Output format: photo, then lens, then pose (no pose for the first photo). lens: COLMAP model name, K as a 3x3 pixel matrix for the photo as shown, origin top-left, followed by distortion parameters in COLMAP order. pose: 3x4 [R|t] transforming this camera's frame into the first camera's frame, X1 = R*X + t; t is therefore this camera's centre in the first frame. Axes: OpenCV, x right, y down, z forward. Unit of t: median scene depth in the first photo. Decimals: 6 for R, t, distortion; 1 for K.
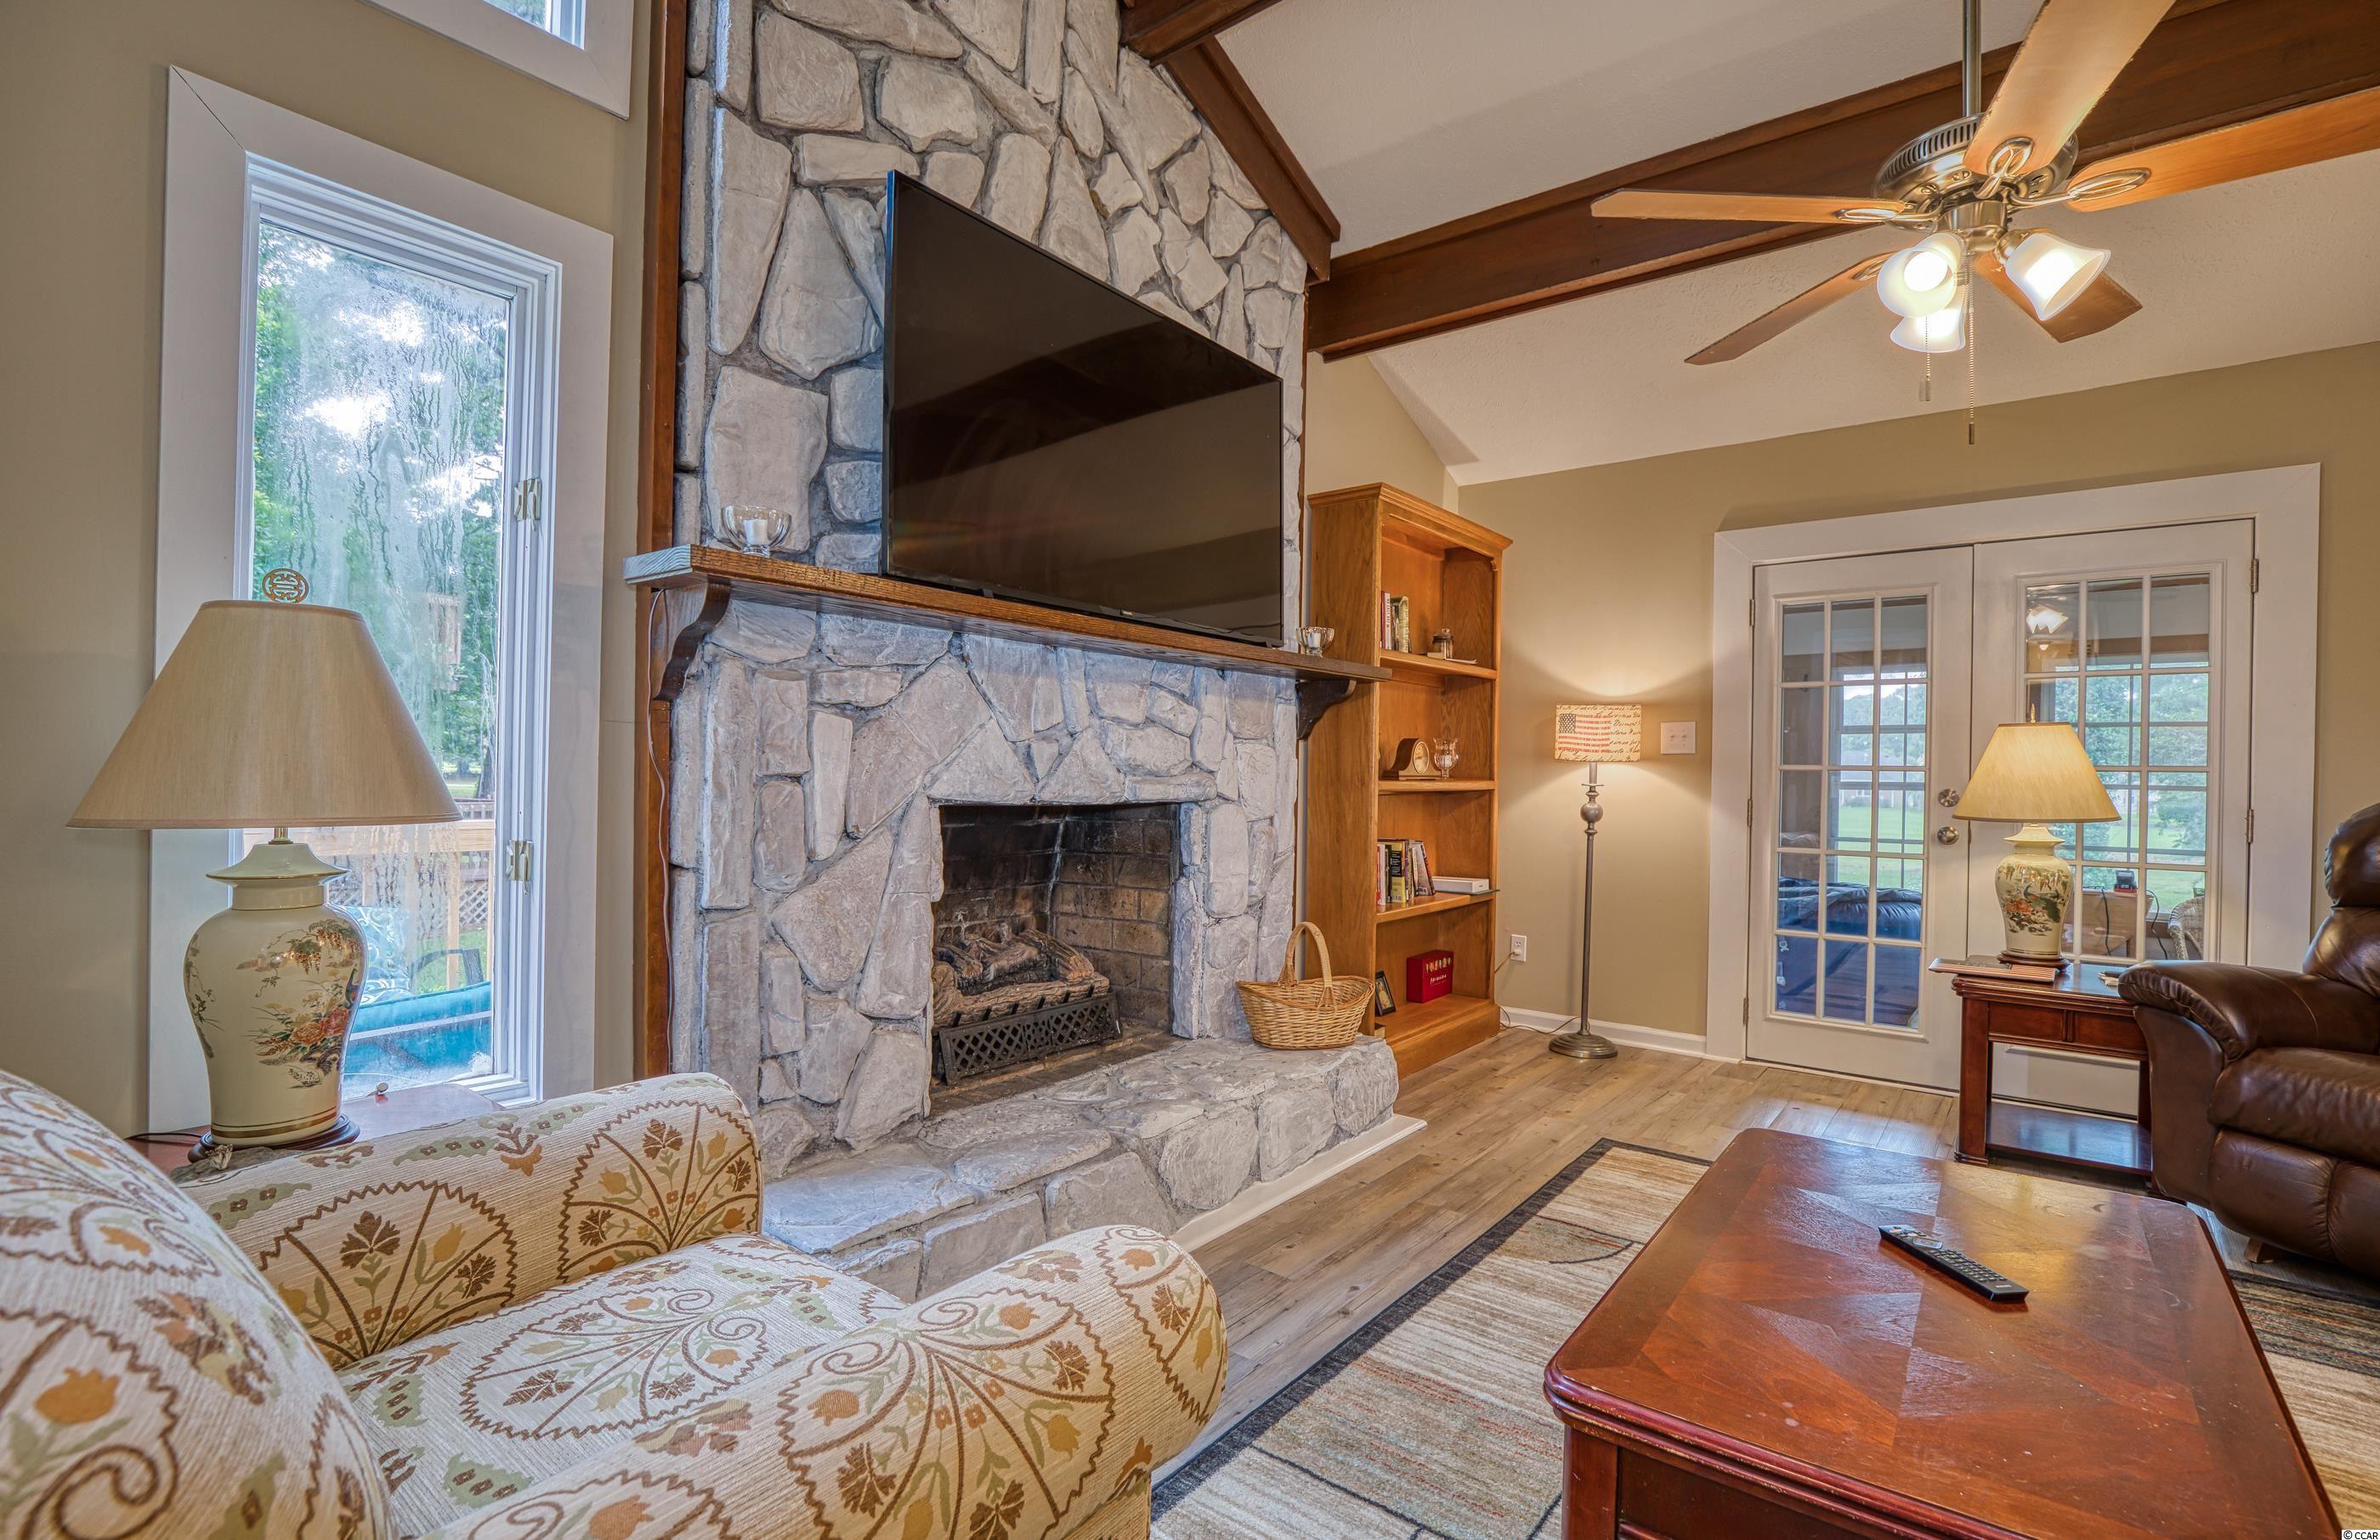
lens RADIAL K [[1083.2, 0, 1204.9], [0, 1083.2, 779.4], [0, 0, 1]] dist [-0.028672, 0.006516]
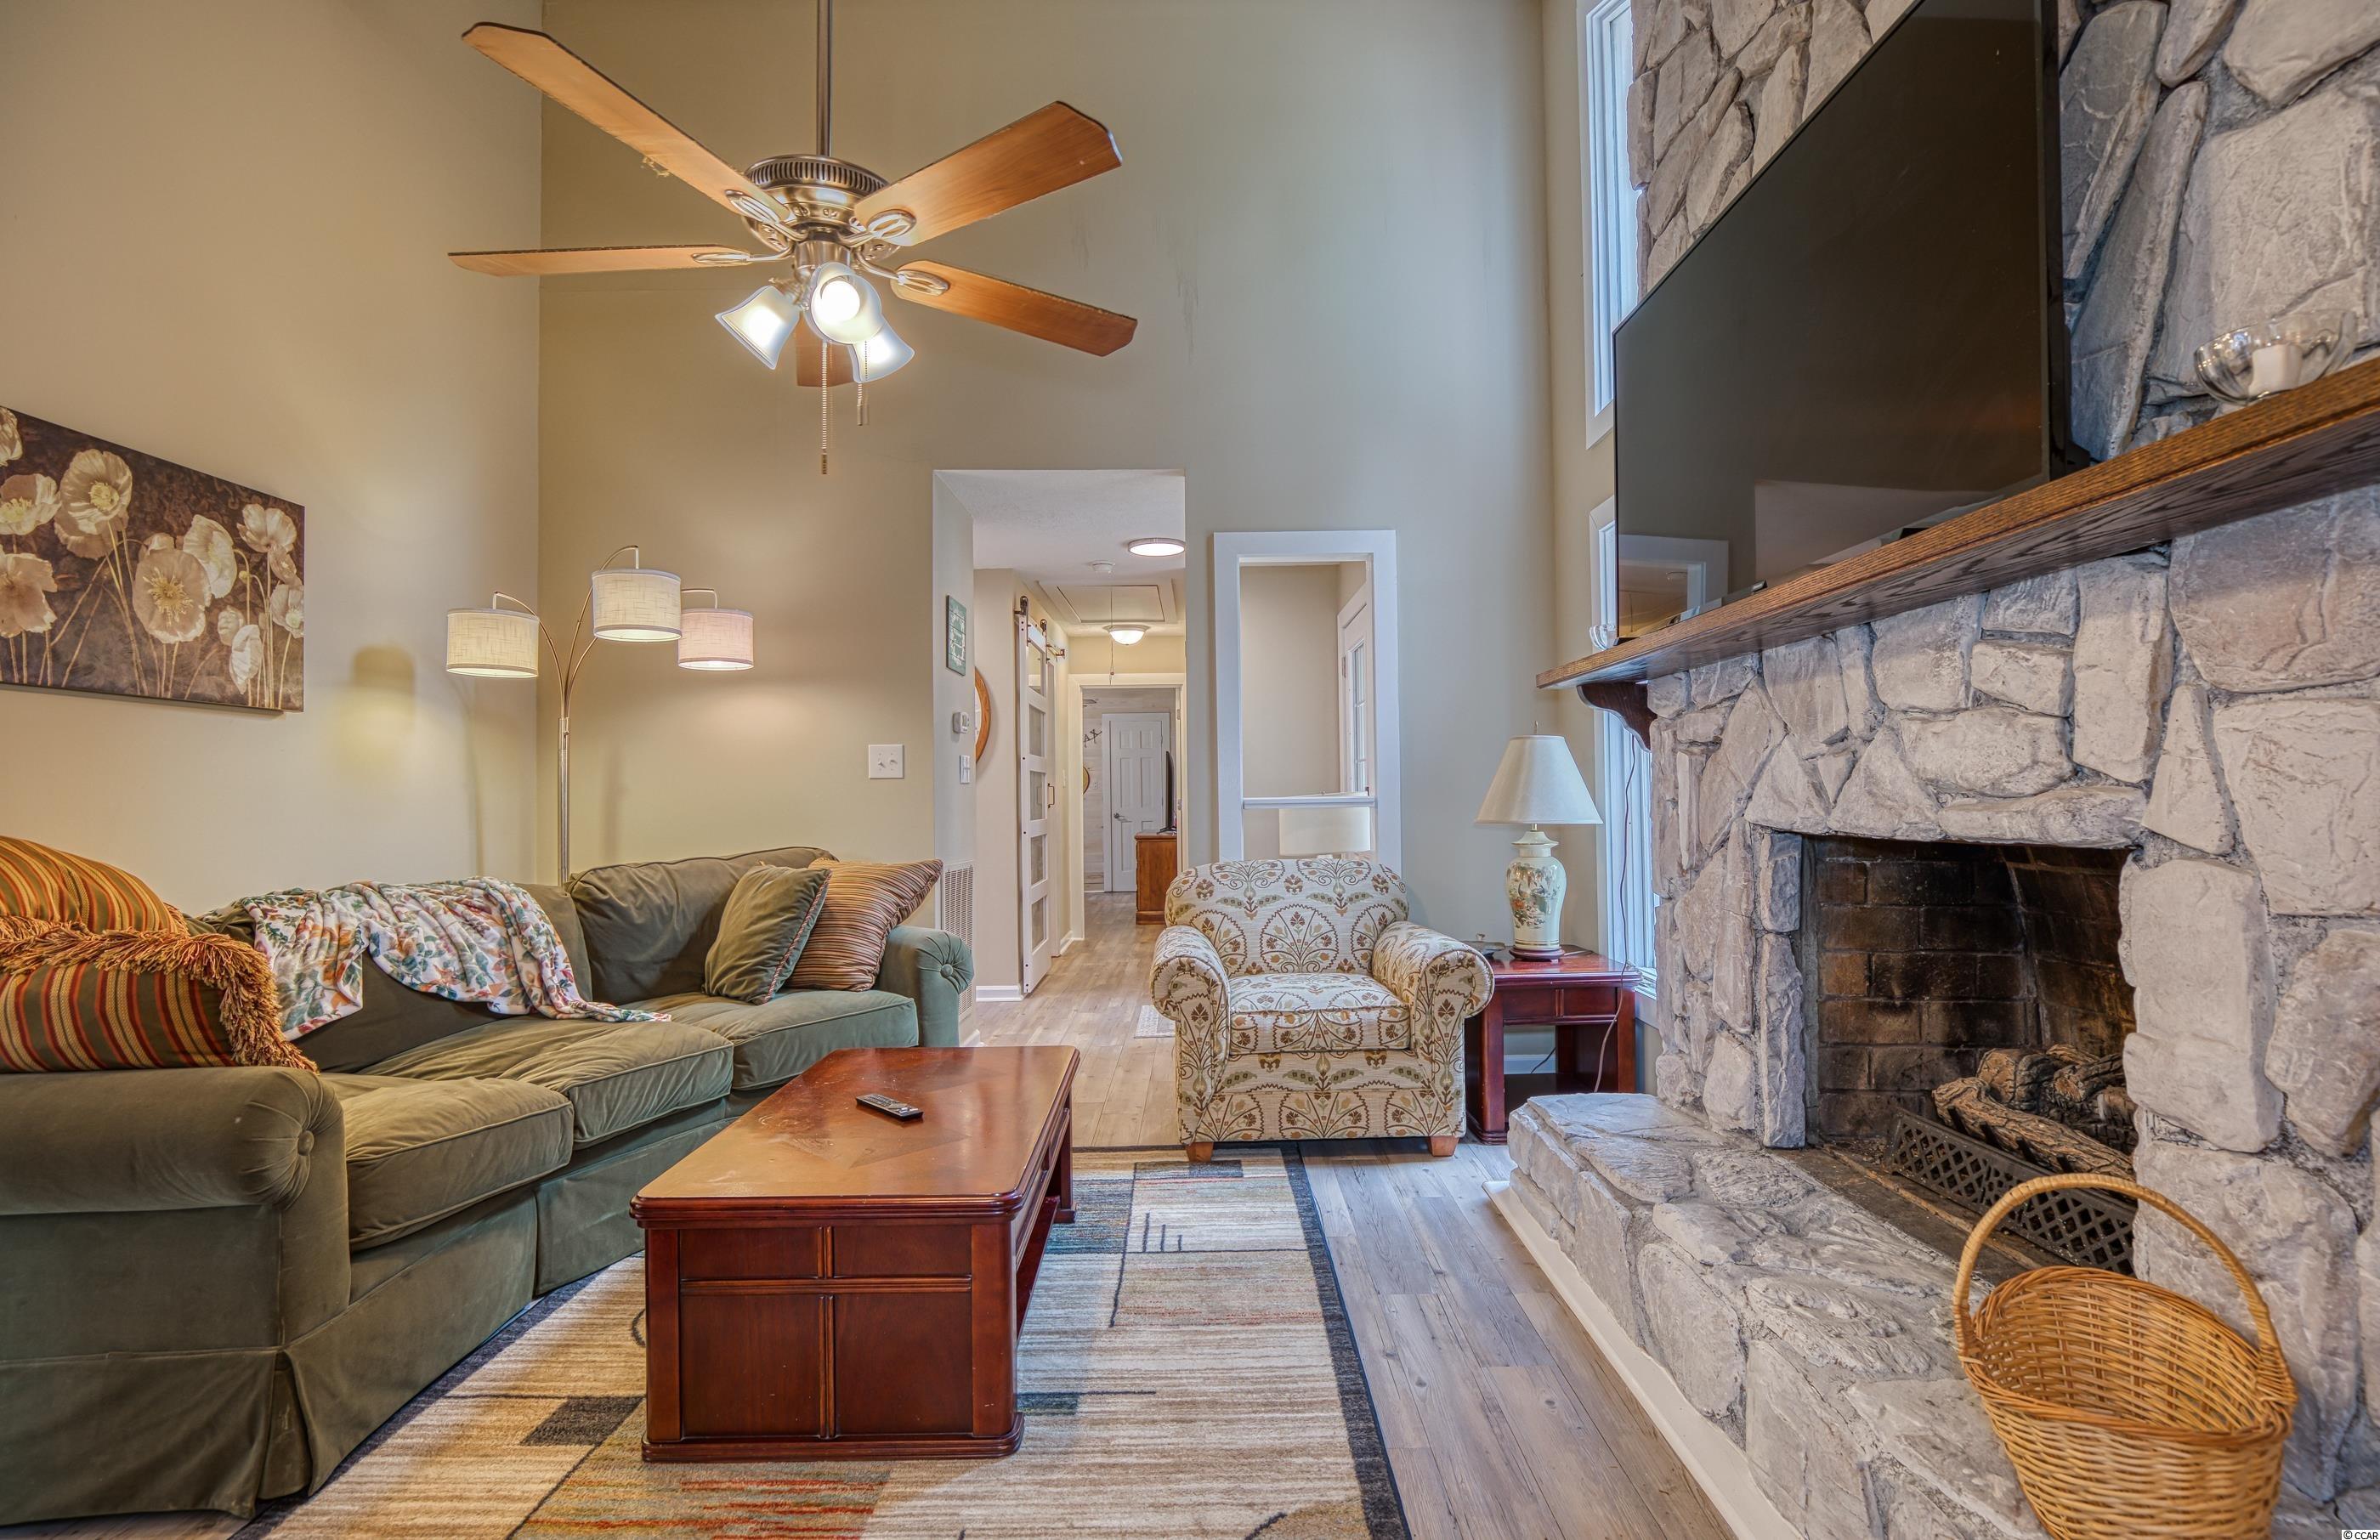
lens RADIAL K [[1083.2, 0, 1204.9], [0, 1083.2, 779.4], [0, 0, 1]] dist [-0.028672, 0.006516]
pose [[-0.783728, -0.019948, -0.620783, 0.618006], [-0.003765, 0.999618, -0.027368, 0.004828], [0.621092, -0.019112, -0.783504, 1.182789]]
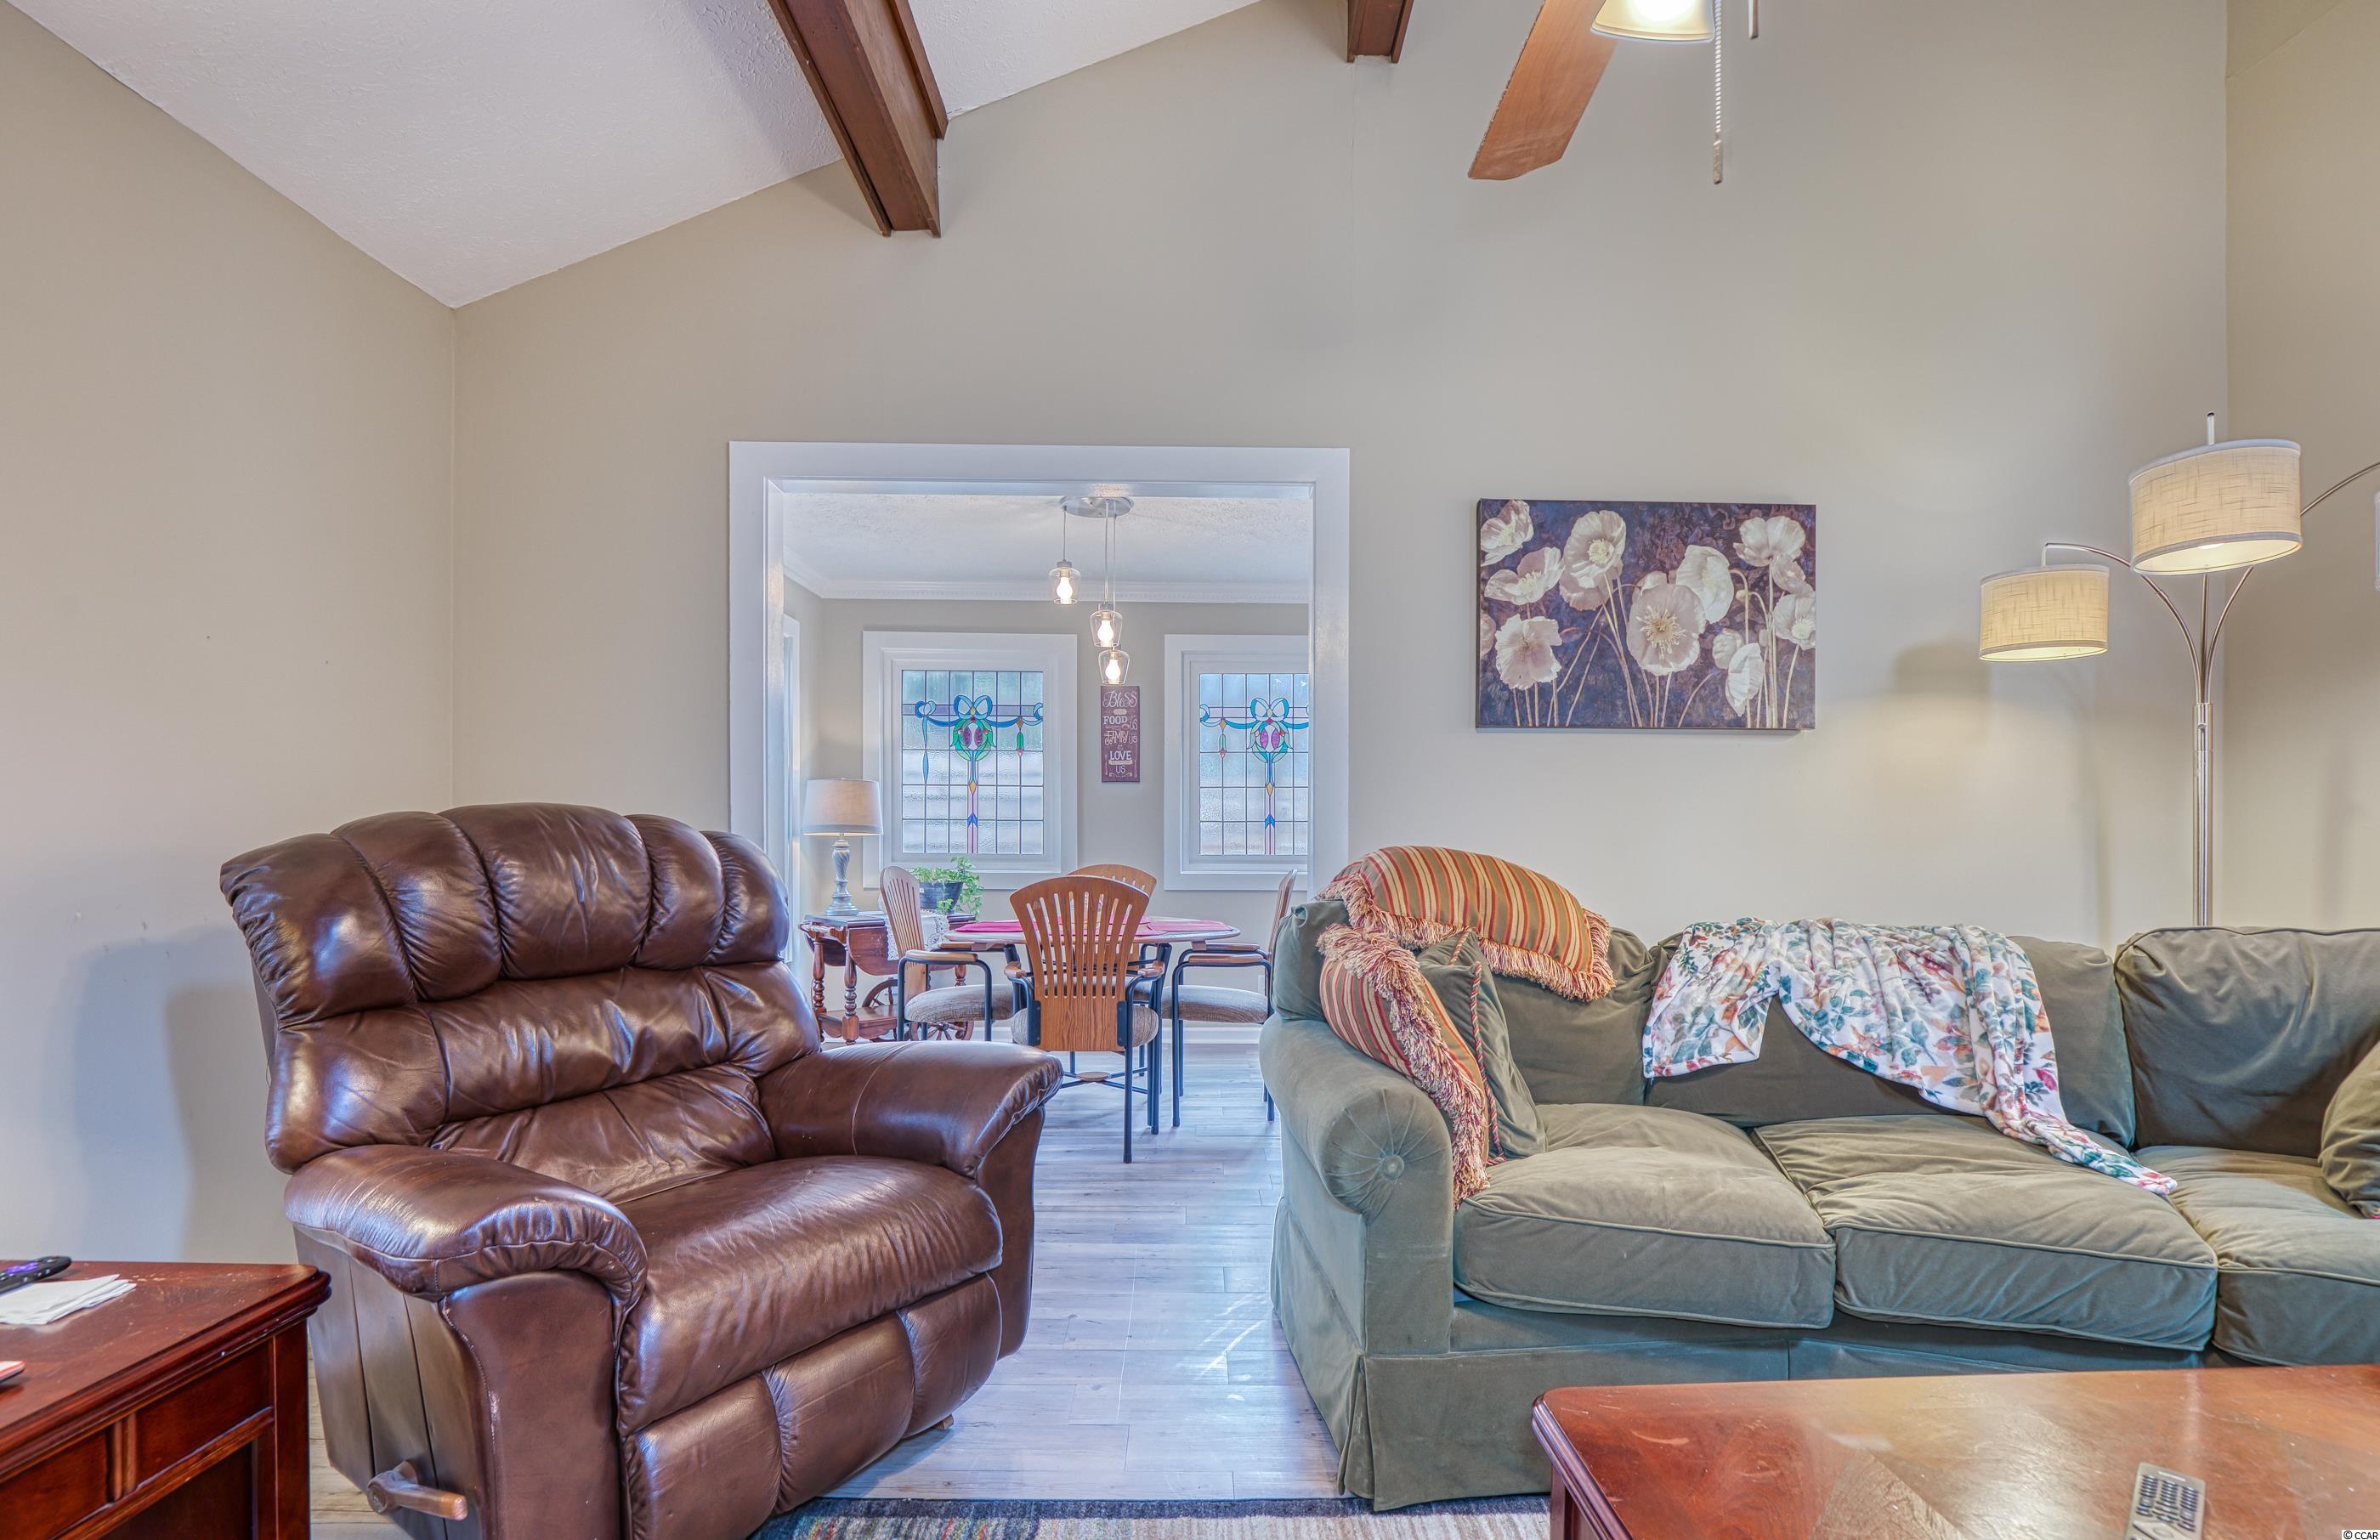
lens RADIAL K [[1111.9, 0, 1211.6], [0, 1111.9, 853.5], [0, 0, 1]] dist [-0.025691, 0.006920]
pose [[-0.633434, -0.029118, 0.773248, 0.259643], [-0.010907, 0.999528, 0.028703, 0.003357], [-0.773720, 0.009748, -0.633453, 0.892076]]
